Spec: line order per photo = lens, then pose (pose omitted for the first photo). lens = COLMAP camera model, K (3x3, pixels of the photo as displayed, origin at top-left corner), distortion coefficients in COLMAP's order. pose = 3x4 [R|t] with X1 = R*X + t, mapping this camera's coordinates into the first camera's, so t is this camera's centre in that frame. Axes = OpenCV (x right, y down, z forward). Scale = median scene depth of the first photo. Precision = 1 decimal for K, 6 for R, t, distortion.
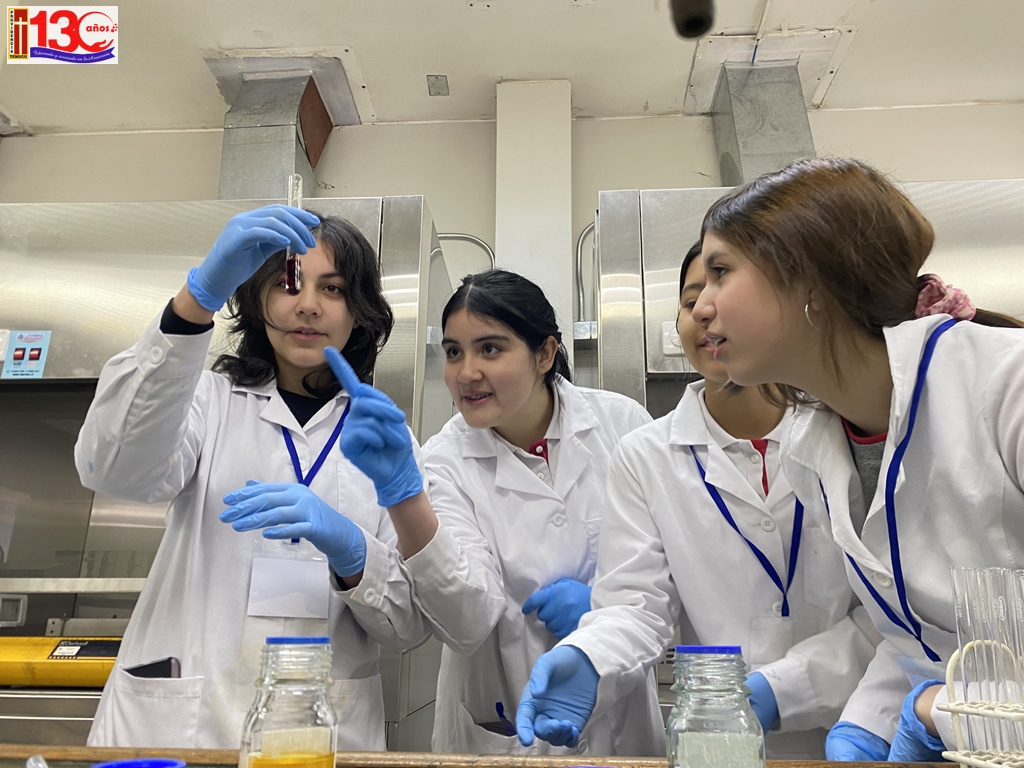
lens RADIAL K [[735.2, 0, 512.6], [0, 735.2, 382.8], [0, 0, 1]] dist [0.008120, 0.008732]
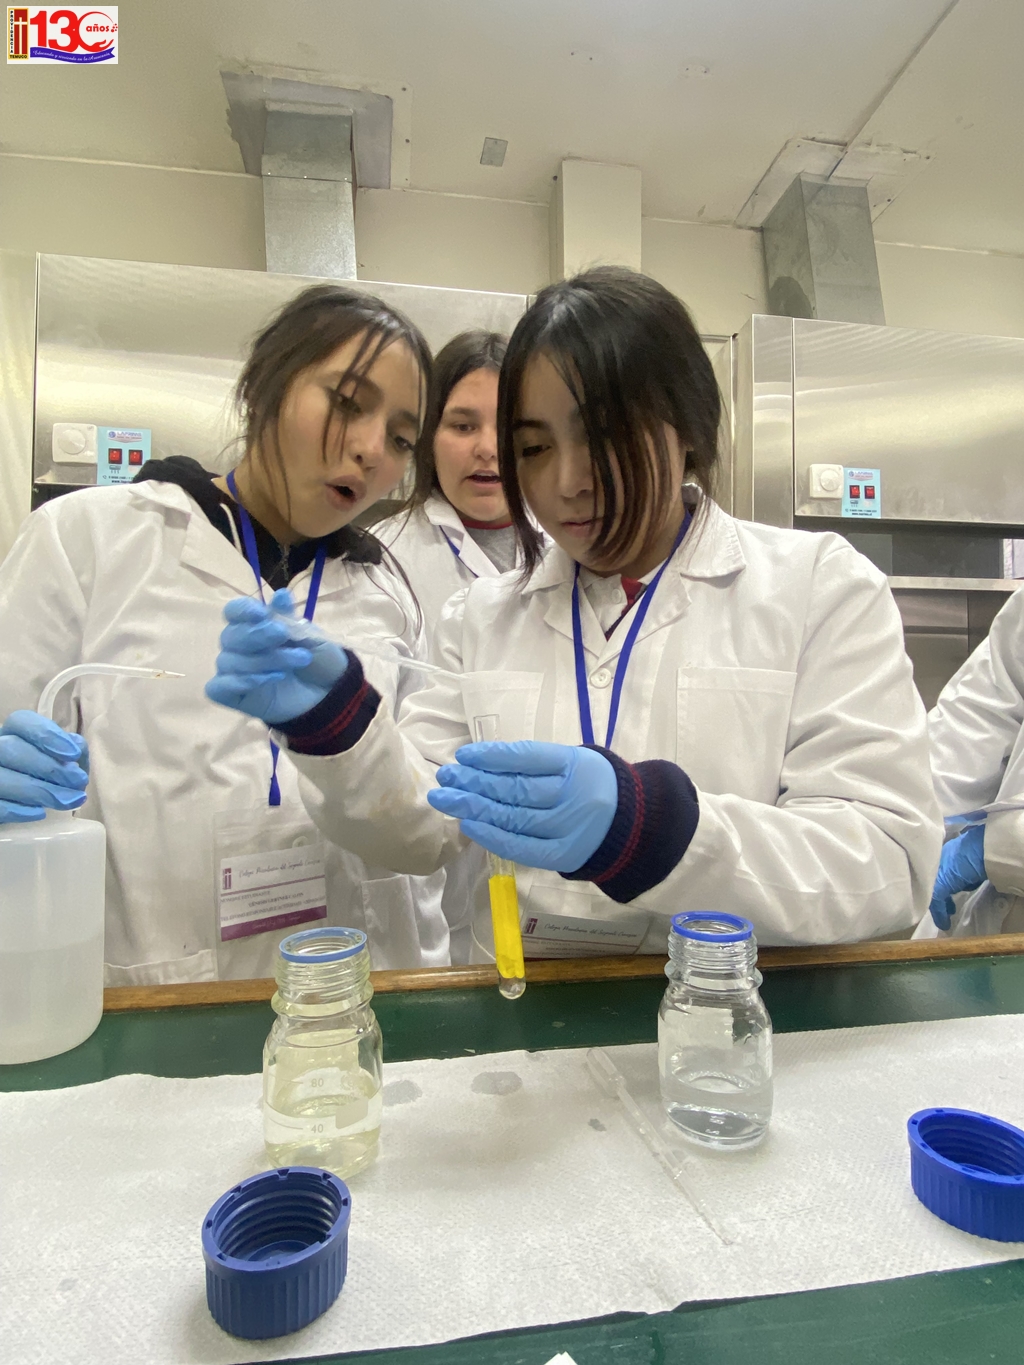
lens RADIAL K [[756.5, 0, 512.2], [0, 756.5, 686.3], [0, 0, 1]] dist [-0.003717, -0.002304]
pose [[0.975420, -0.003169, 0.220332, -0.307577], [-0.047060, 0.973832, 0.222345, 0.002220], [-0.215271, -0.227249, 0.949745, 0.031801]]
